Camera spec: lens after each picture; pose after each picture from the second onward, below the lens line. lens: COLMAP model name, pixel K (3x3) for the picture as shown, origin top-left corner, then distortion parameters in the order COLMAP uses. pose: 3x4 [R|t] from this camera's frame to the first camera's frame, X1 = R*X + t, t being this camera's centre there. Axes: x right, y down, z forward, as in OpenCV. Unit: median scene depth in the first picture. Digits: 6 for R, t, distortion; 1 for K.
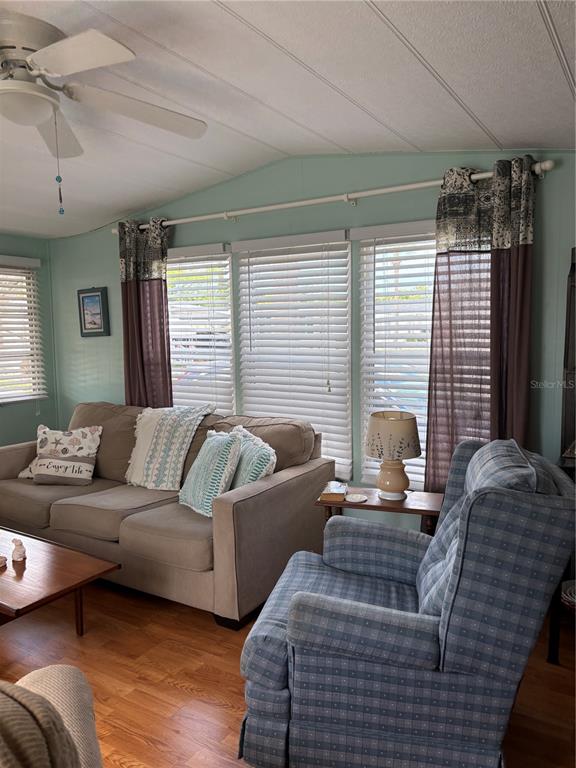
lens RADIAL K [[585.4, 0, 284.8], [0, 585.4, 384.7], [0, 0, 1]] dist [0.045925, -0.052122]
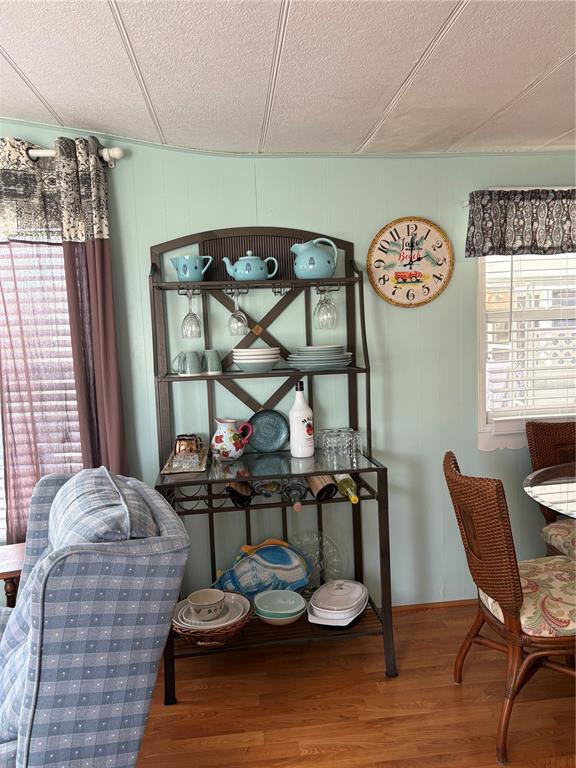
lens RADIAL K [[585.4, 0, 289.7], [0, 585.4, 385.0], [0, 0, 1]] dist [0.045925, -0.052122]
pose [[0.787575, -0.077174, 0.611367, 0.055896], [0.085908, 0.996189, 0.015083, -0.006500], [-0.610201, 0.040642, 0.791204, 0.104346]]
